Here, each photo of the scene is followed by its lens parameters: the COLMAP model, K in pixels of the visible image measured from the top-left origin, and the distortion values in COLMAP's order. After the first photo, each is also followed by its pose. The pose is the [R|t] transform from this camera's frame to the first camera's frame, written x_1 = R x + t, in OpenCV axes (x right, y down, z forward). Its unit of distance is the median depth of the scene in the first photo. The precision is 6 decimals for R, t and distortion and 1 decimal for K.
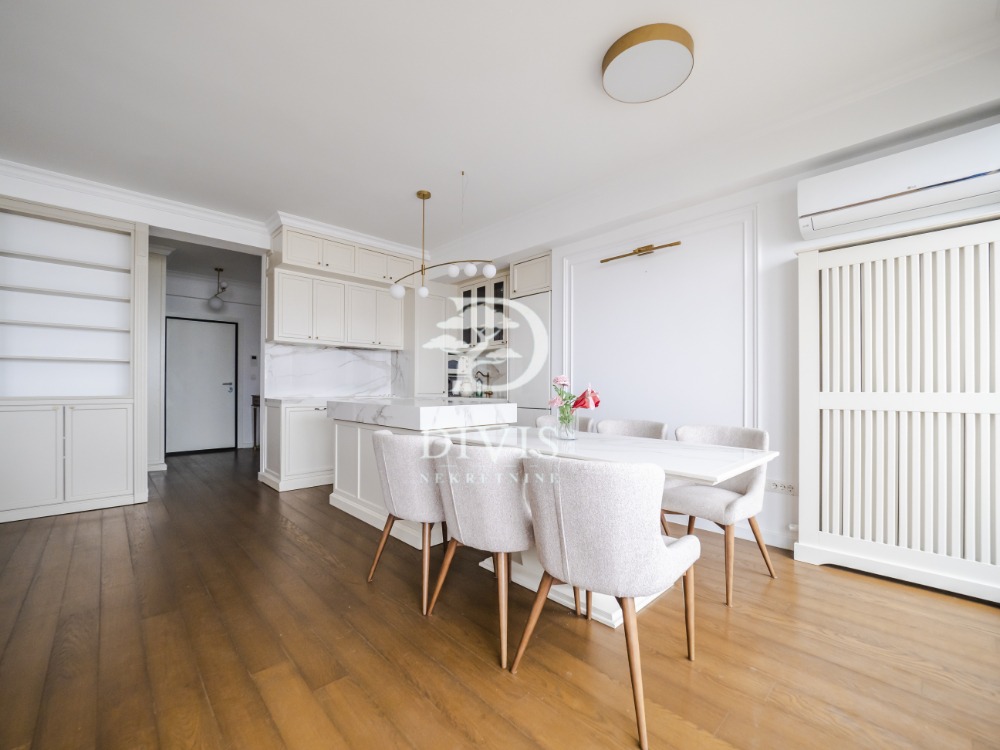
lens RADIAL K [[417.7, 0, 502.0], [0, 417.7, 385.8], [0, 0, 1]] dist [-0.024970, 0.001254]
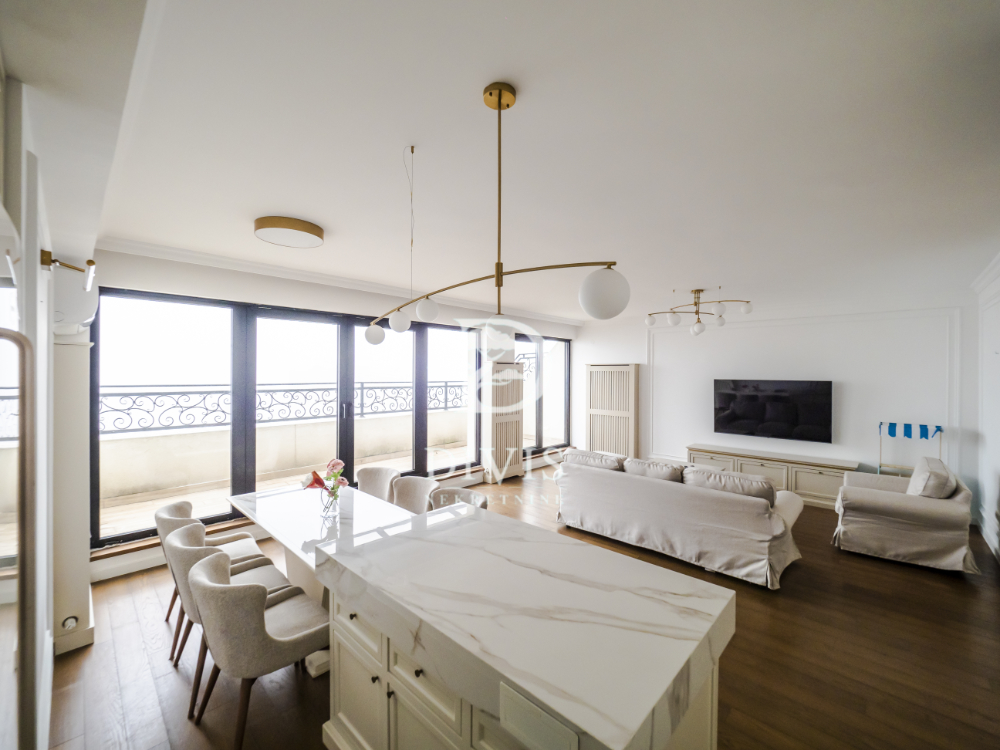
lens RADIAL K [[417.7, 0, 491.8], [0, 417.7, 369.9], [0, 0, 1]] dist [-0.024970, 0.001254]
pose [[-0.999634, -0.001267, -0.027012, -0.140523], [-0.001237, 0.999999, -0.001153, -0.156372], [0.027014, -0.001120, -0.999634, 1.165891]]
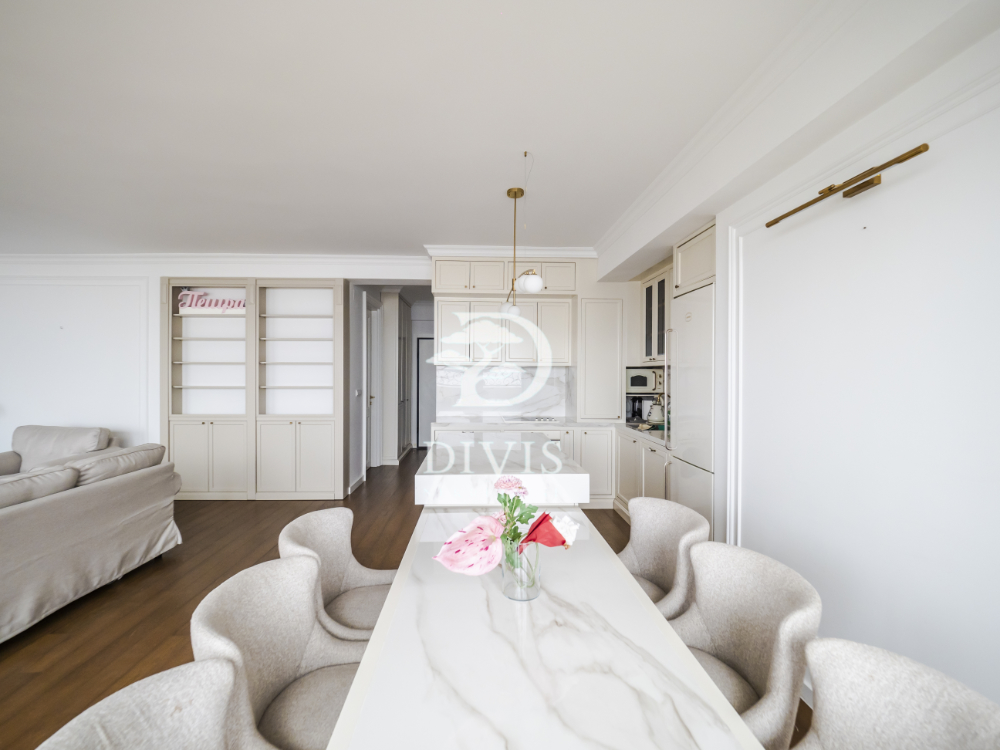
lens RADIAL K [[417.7, 0, 489.2], [0, 417.7, 373.4], [0, 0, 1]] dist [-0.024970, 0.001254]
pose [[0.741835, -0.000191, -0.670583, 0.266747], [0.001126, 0.999999, 0.000961, -0.088499], [0.670582, -0.001468, 0.741834, 0.299391]]
